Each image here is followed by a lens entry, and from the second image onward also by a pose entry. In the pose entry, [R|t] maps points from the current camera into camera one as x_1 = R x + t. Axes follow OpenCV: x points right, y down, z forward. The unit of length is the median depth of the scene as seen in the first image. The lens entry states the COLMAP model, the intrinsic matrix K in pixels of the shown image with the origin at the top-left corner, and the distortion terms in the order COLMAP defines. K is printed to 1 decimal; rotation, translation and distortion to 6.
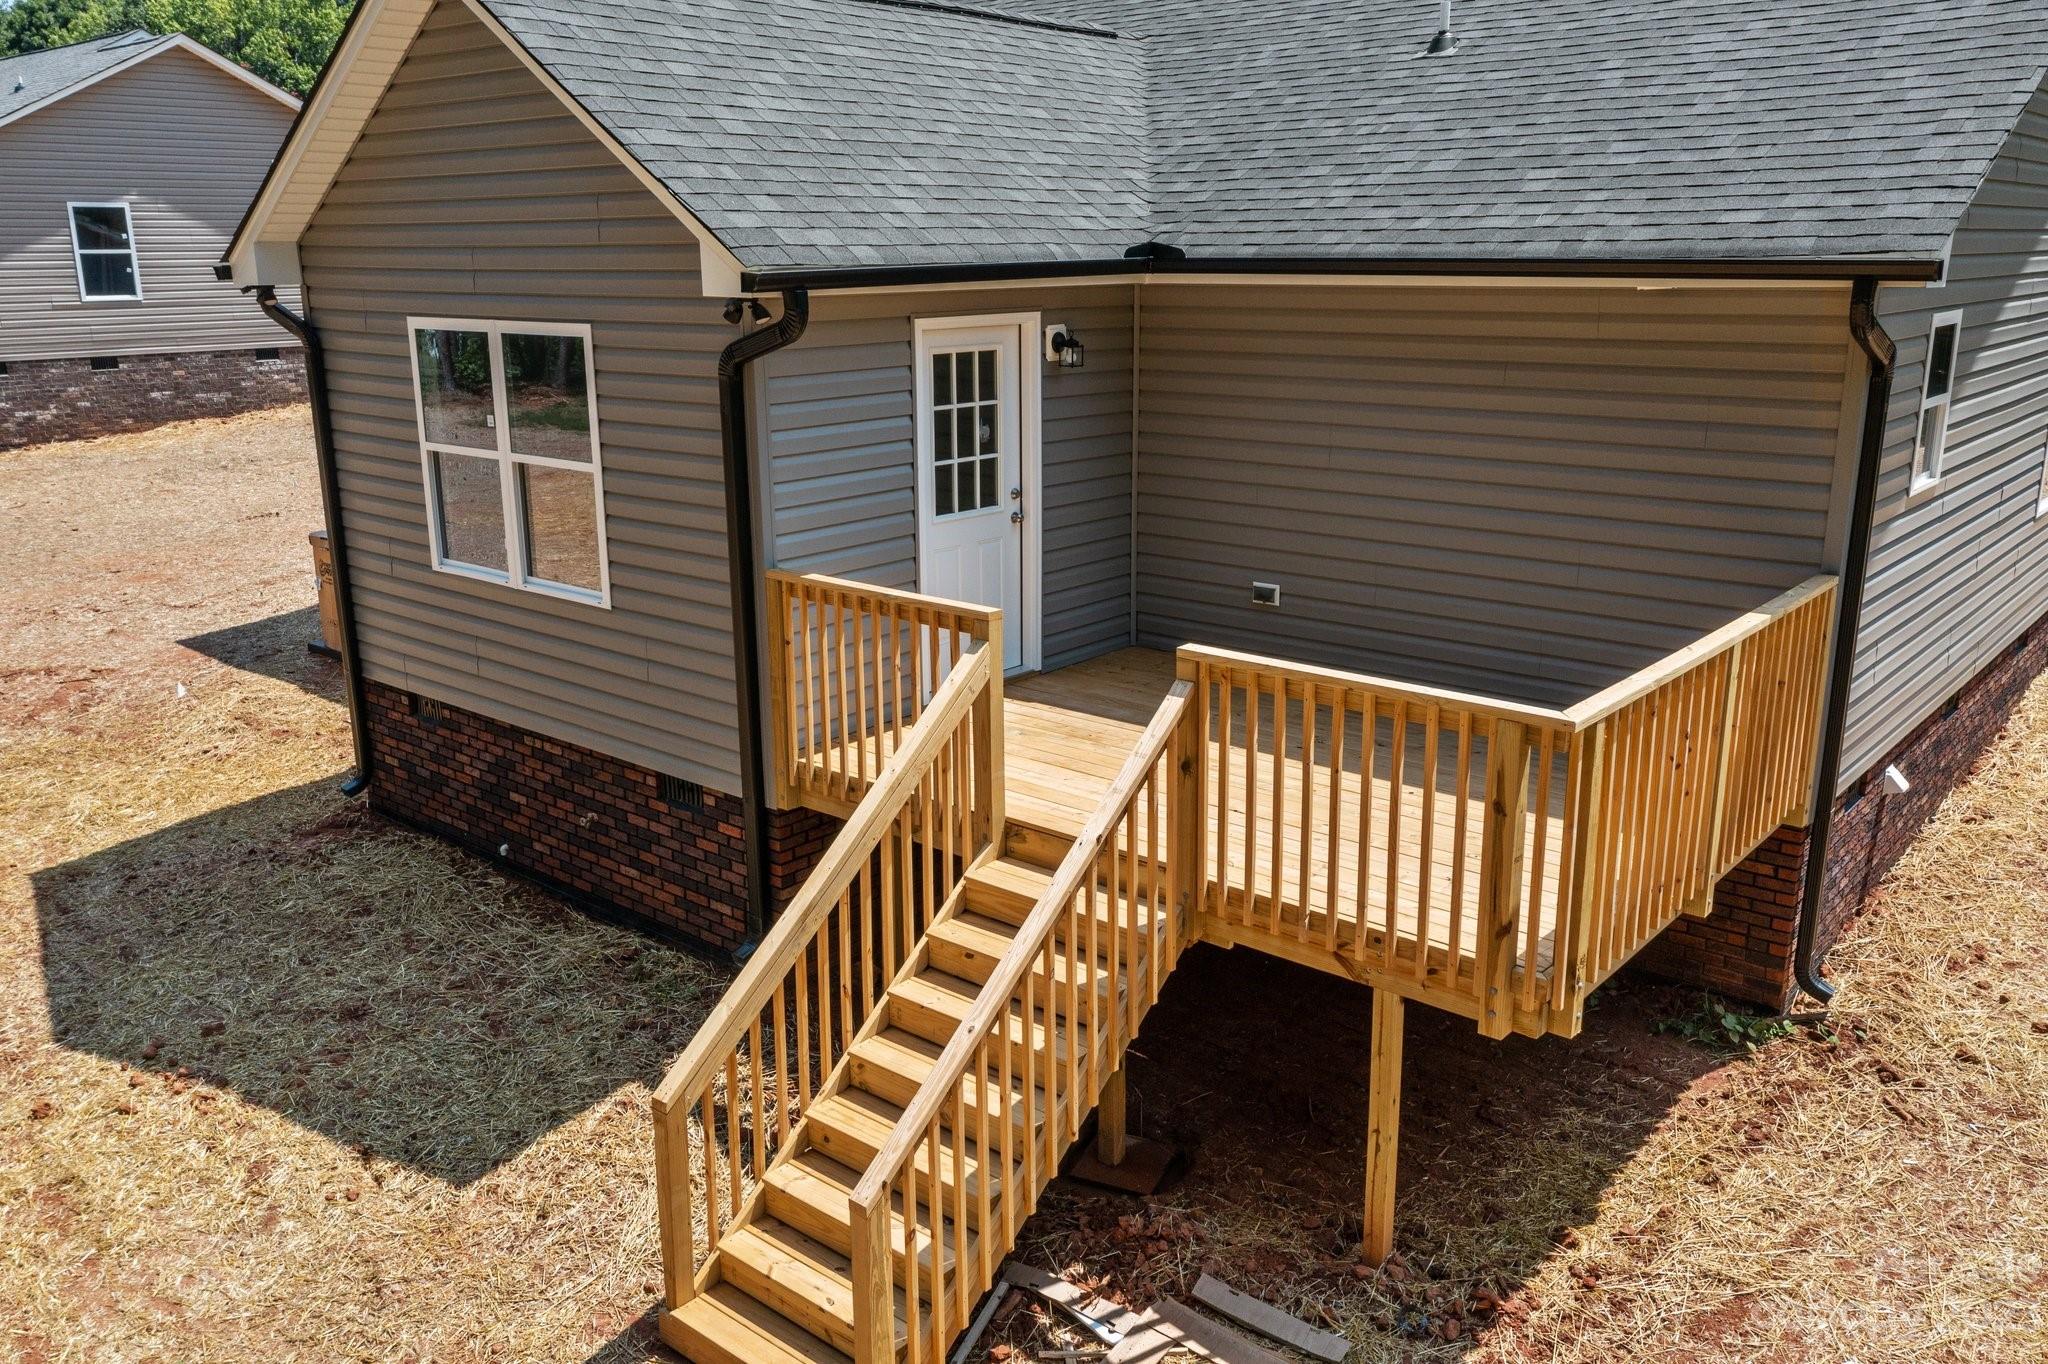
lens RADIAL K [[1641.5, 0, 1018.2], [0, 1641.5, 675.5], [0, 0, 1]] dist [-0.002617, 0.010419]
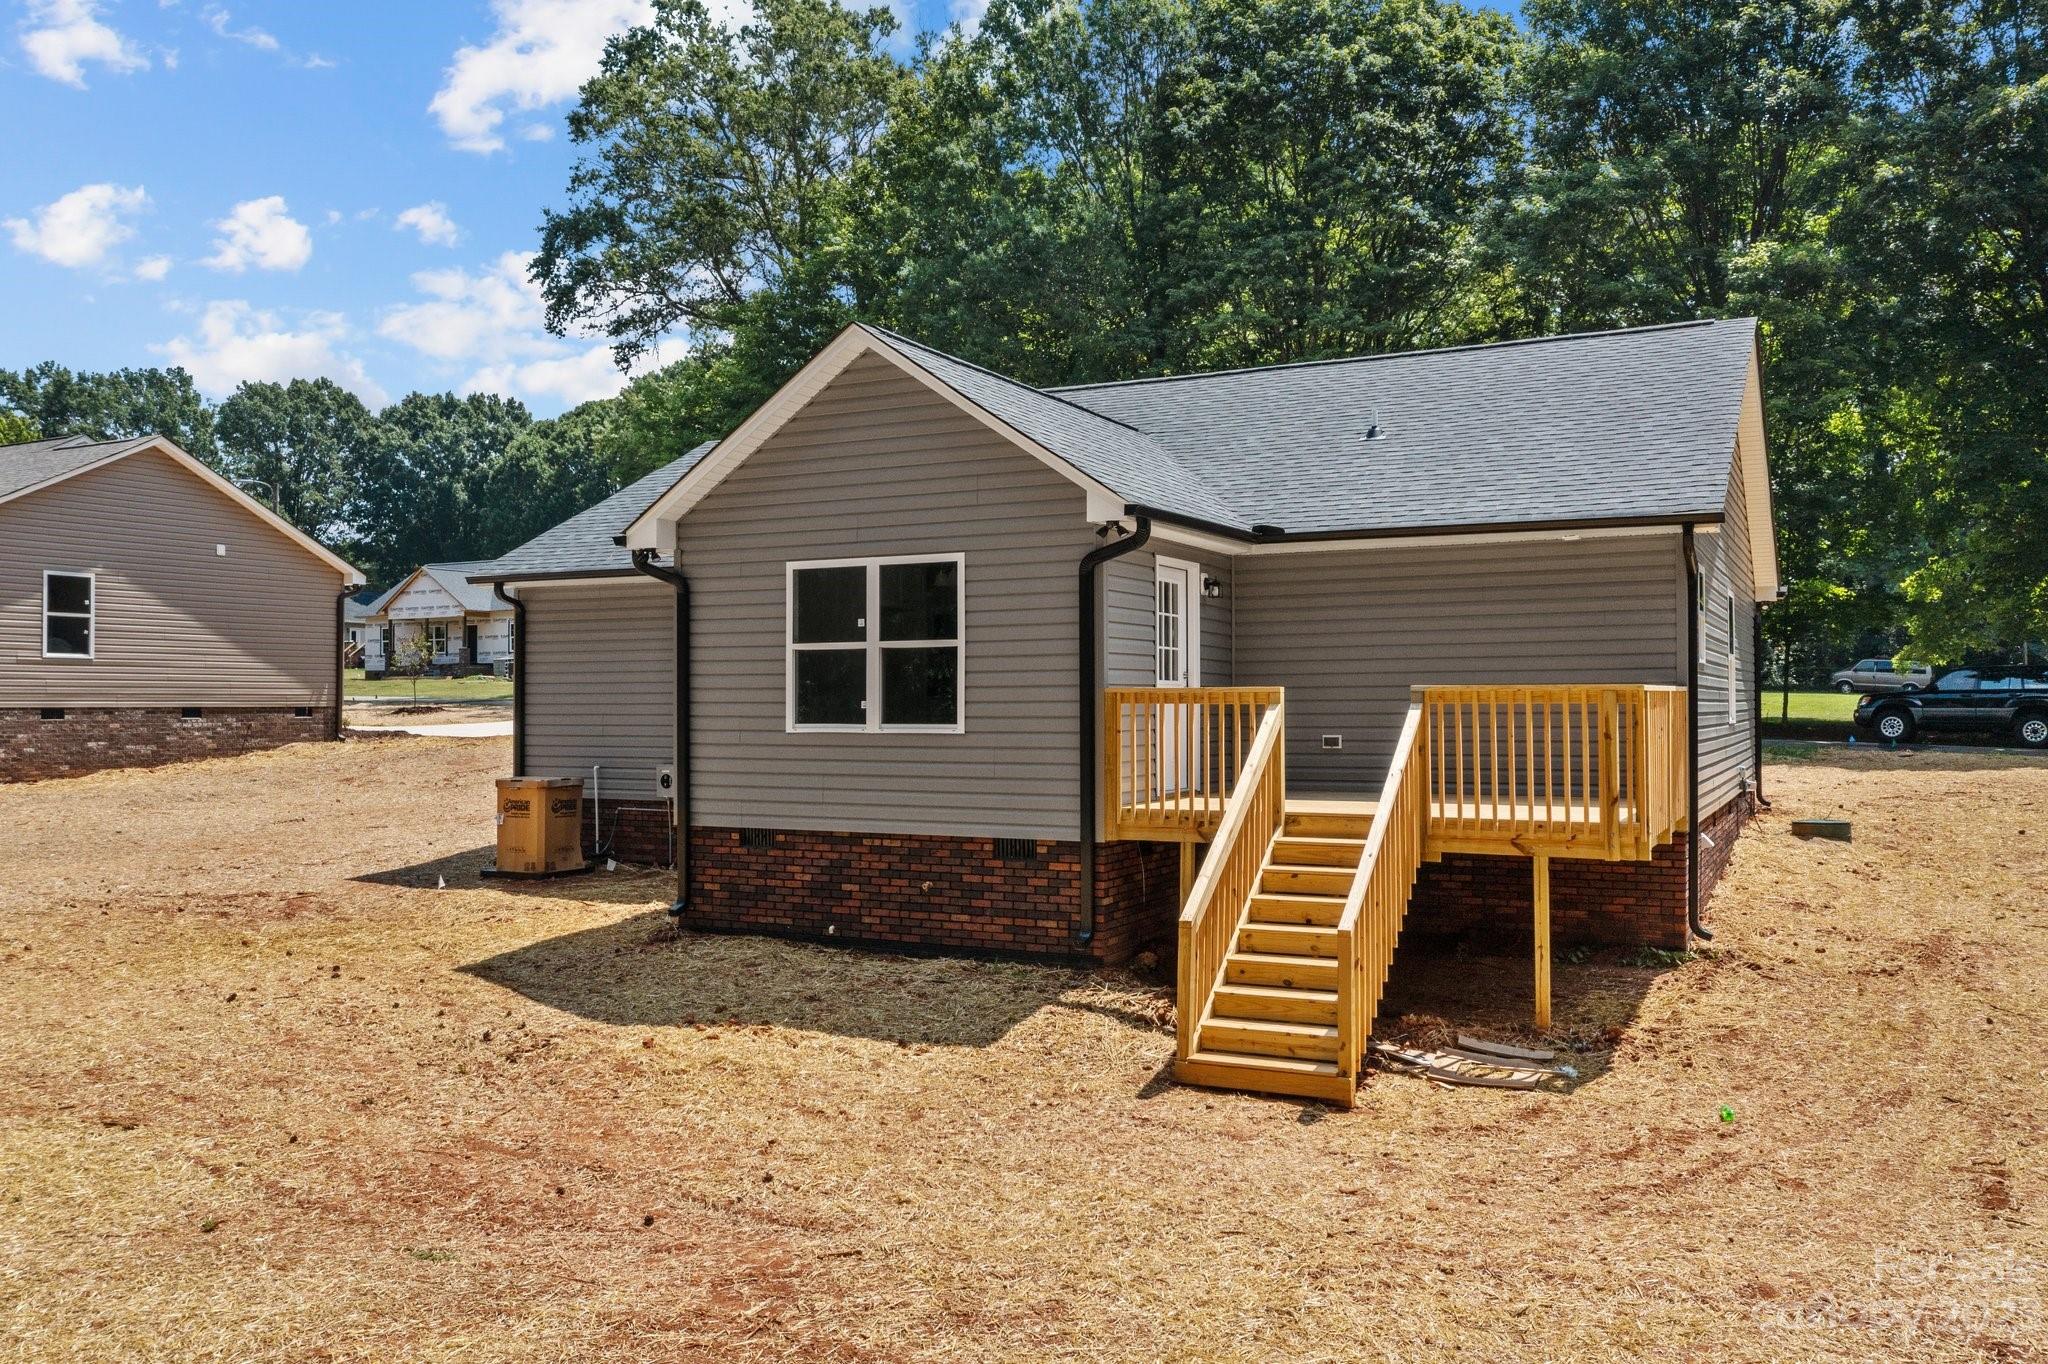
lens RADIAL K [[1641.5, 0, 1010.6], [0, 1641.5, 672.3], [0, 0, 1]] dist [-0.002617, 0.010419]
pose [[0.973191, 0.011643, 0.229705, -0.524544], [0.052751, 0.960797, -0.272188, 0.305723], [-0.223869, 0.277008, 0.934425, -0.438482]]
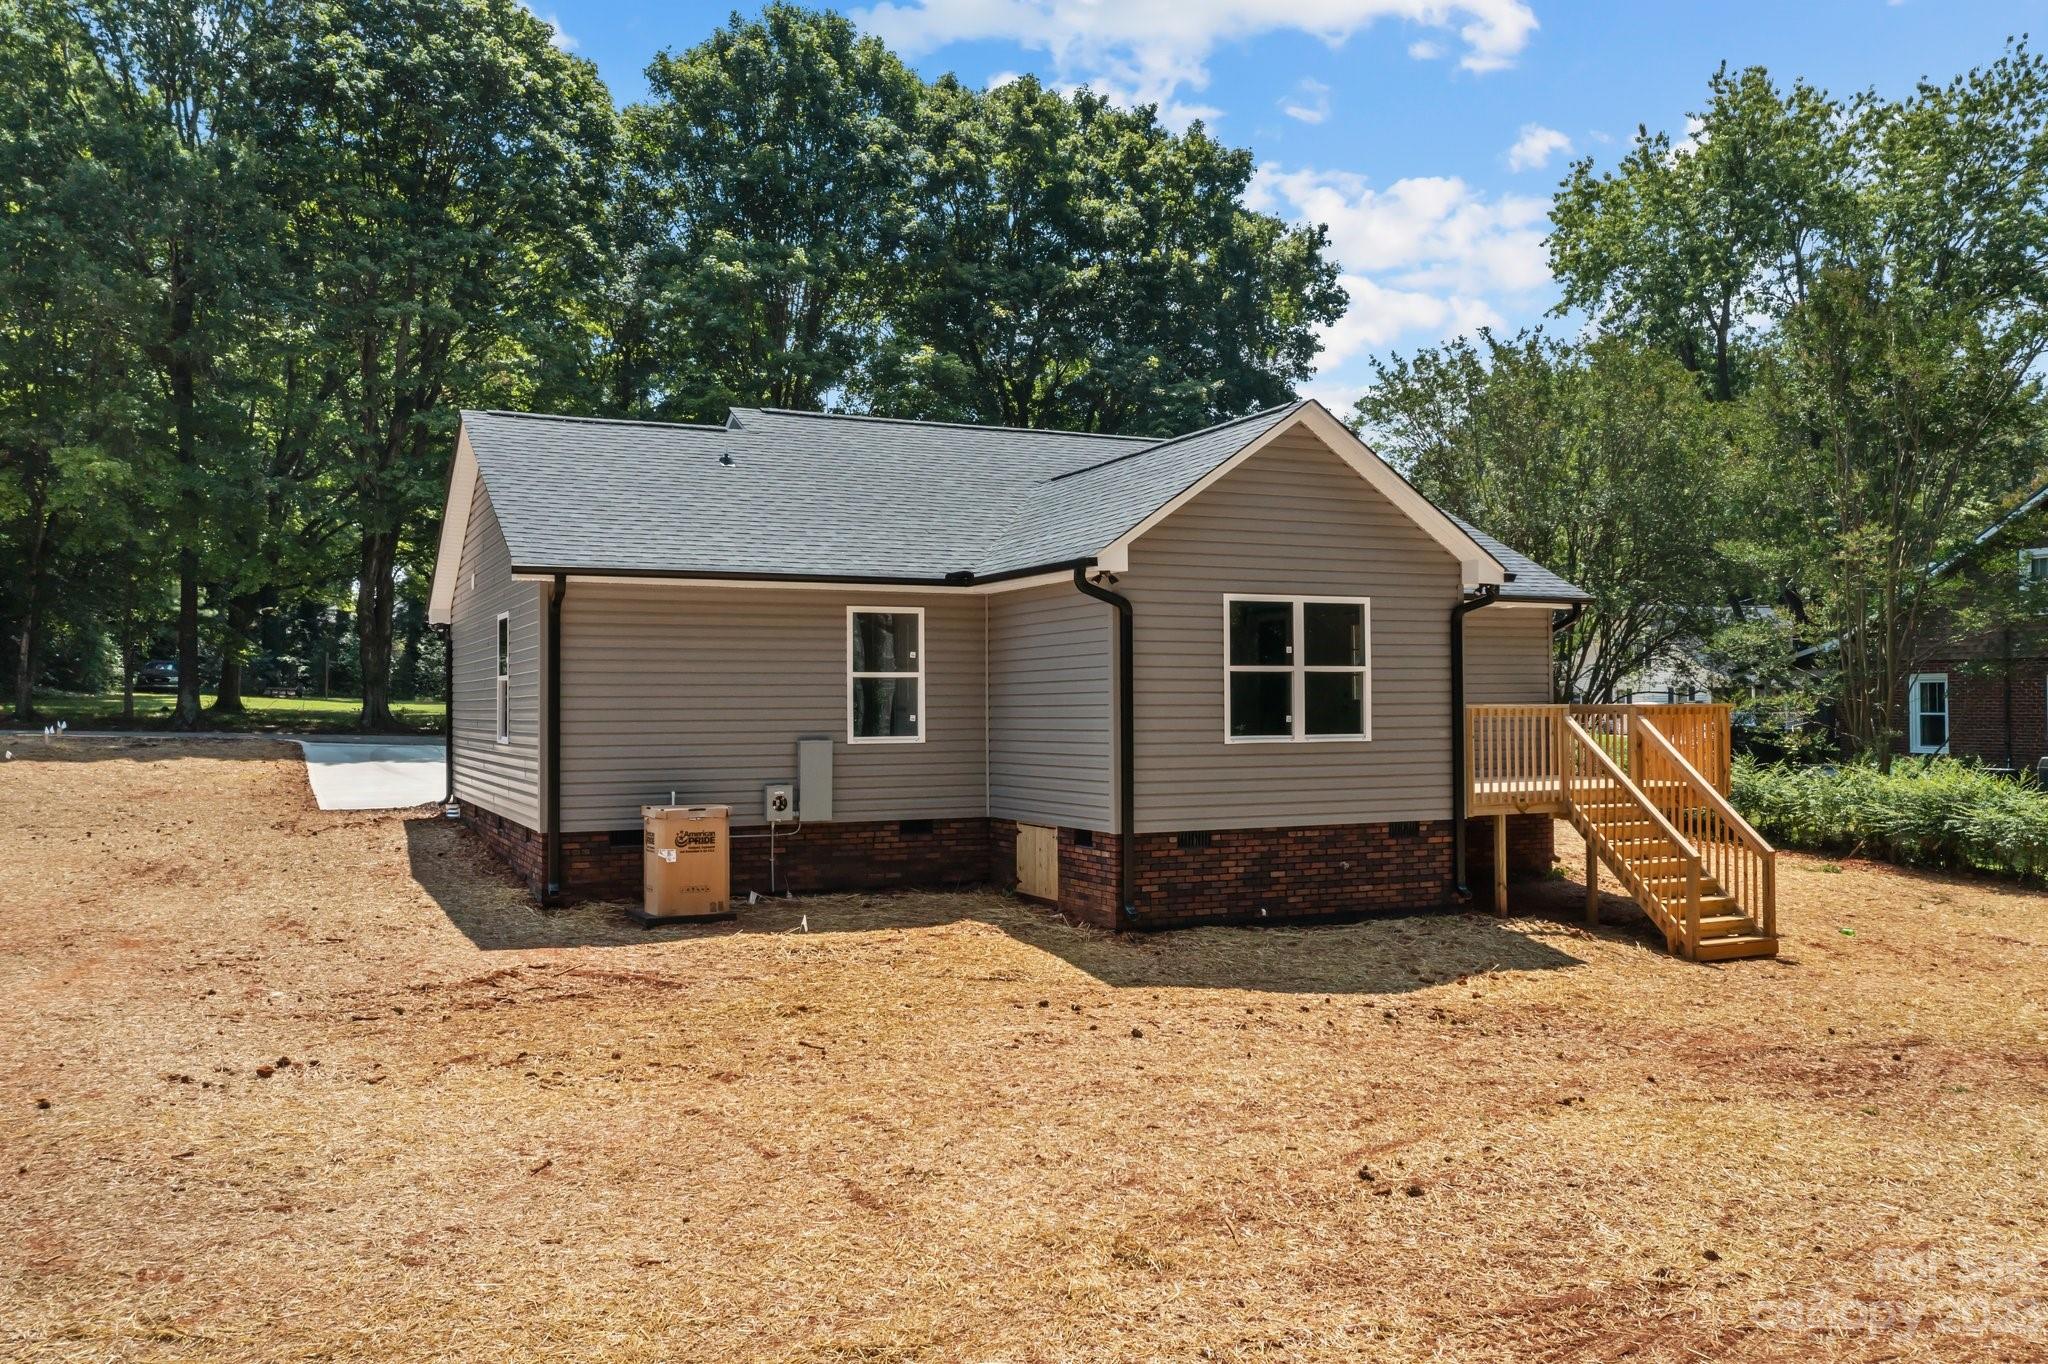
lens RADIAL K [[1641.5, 0, 1018.1], [0, 1641.5, 677.5], [0, 0, 1]] dist [-0.002617, 0.010419]
pose [[0.404241, 0.022412, 0.914378, -2.052503], [0.237872, 0.962724, -0.128759, 0.035829], [-0.883179, 0.269555, 0.383841, 0.562575]]
